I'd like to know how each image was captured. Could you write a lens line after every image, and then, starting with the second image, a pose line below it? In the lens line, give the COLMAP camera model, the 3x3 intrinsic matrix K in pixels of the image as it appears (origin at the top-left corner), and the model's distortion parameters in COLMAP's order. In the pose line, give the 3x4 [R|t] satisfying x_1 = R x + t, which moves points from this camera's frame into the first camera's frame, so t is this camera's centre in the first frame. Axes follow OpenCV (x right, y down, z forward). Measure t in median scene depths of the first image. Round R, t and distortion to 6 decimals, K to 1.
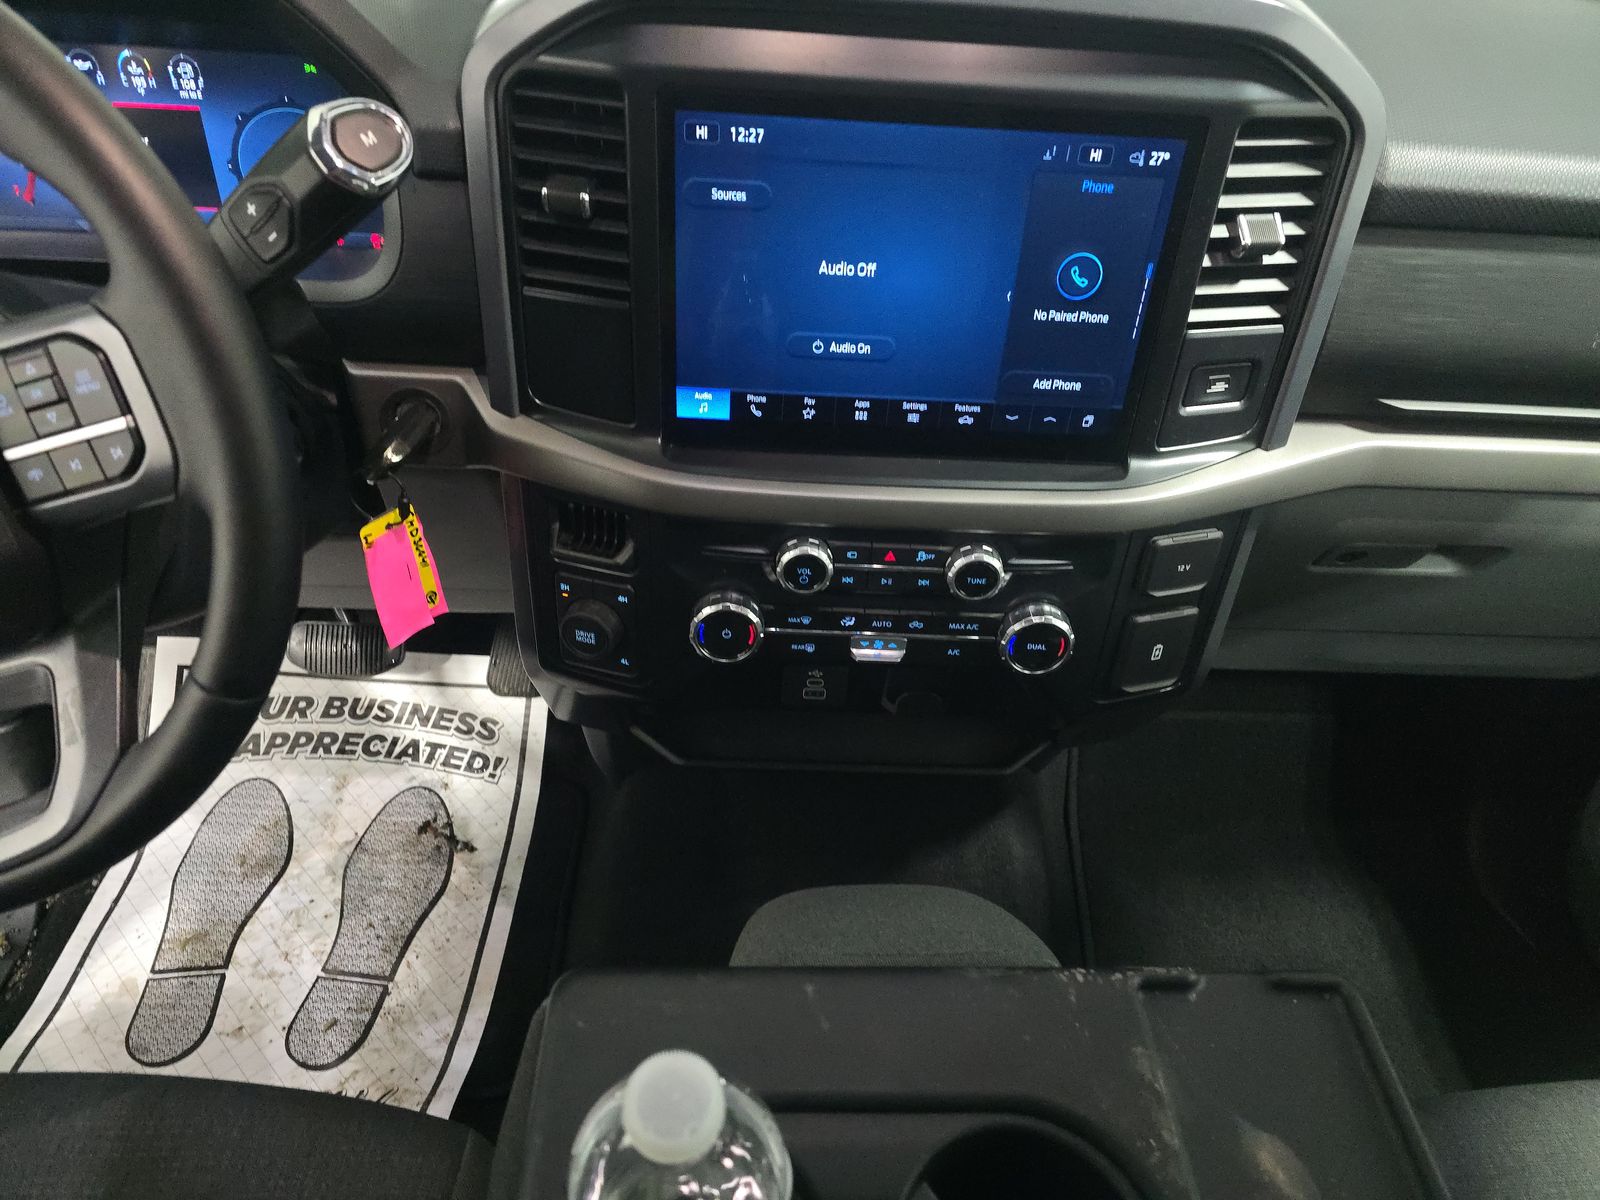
lens RADIAL K [[1058.9, 0, 798.2], [0, 1058.9, 591.2], [0, 0, 1]] dist [0.071966, -0.065179]
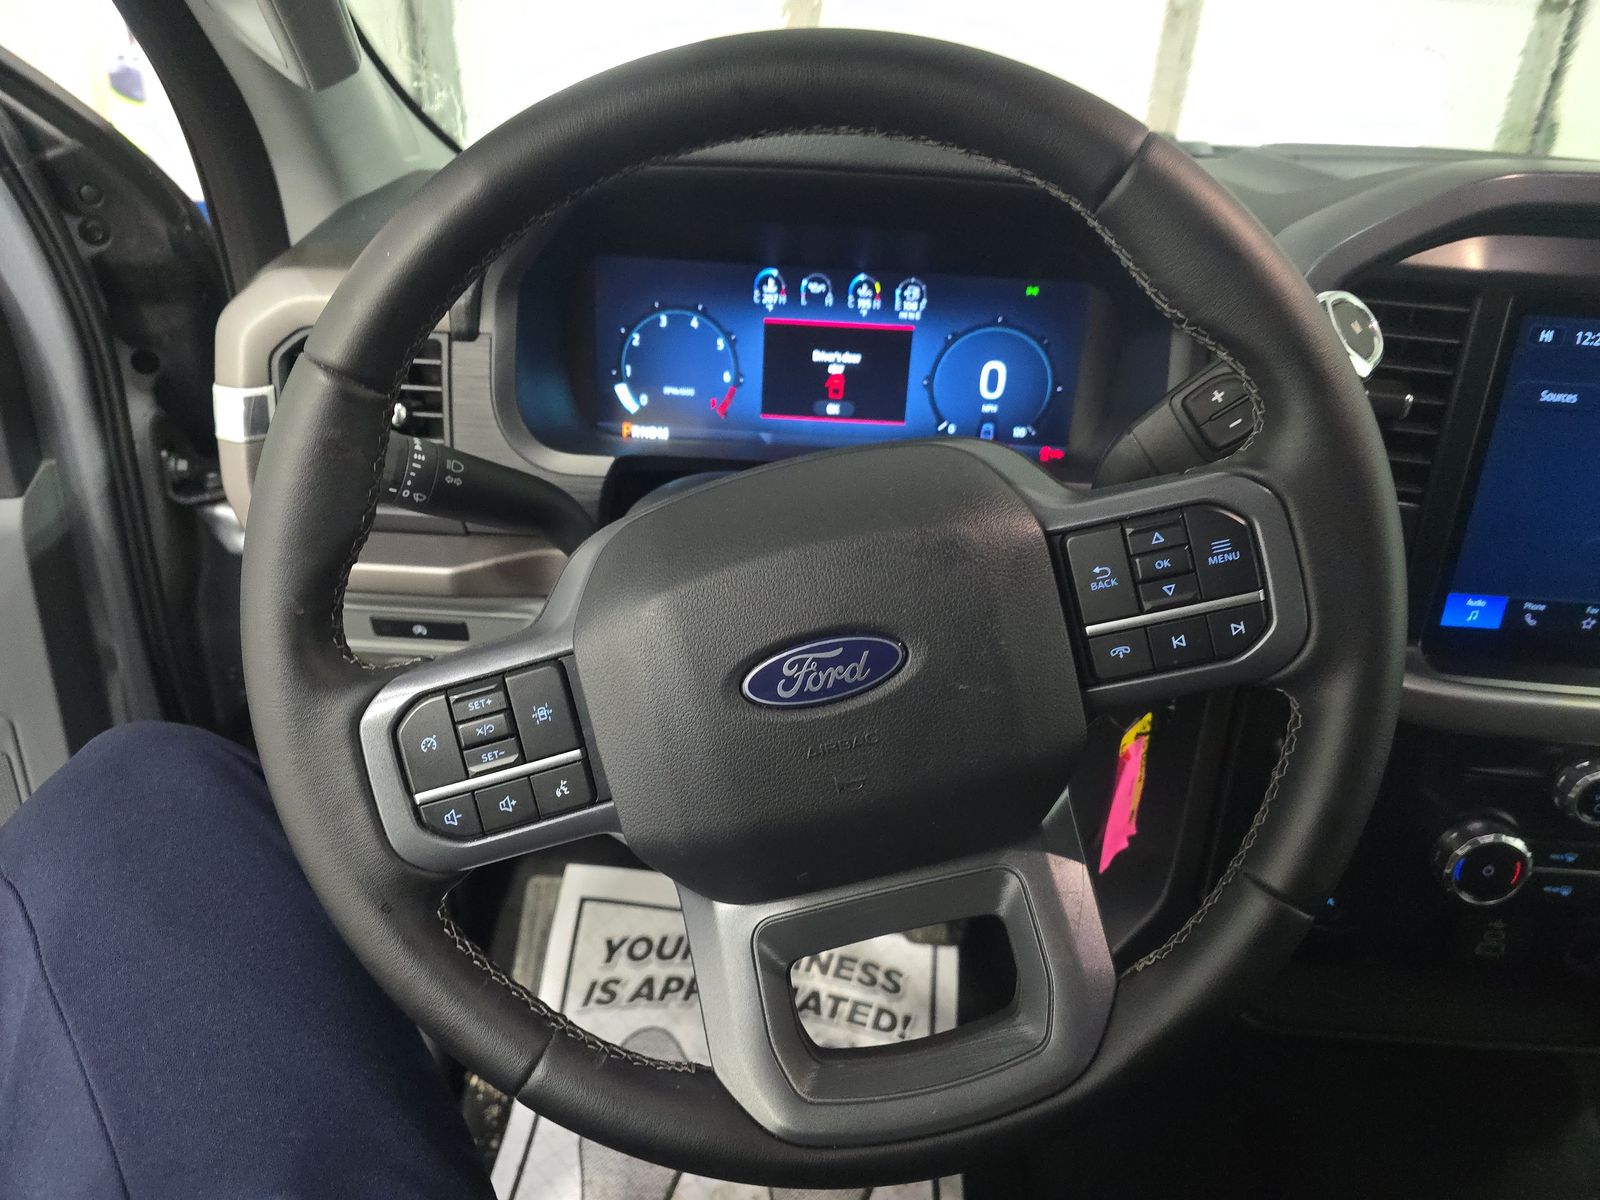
lens RADIAL K [[1066.1, 0, 802.6], [0, 1066.1, 581.6], [0, 0, 1]] dist [-0.004246, -0.003298]
pose [[0.998557, 0.016057, -0.051236, -0.603387], [-0.027952, 0.970193, -0.240715, 0.036298], [0.045843, 0.241800, 0.969243, 0.066130]]
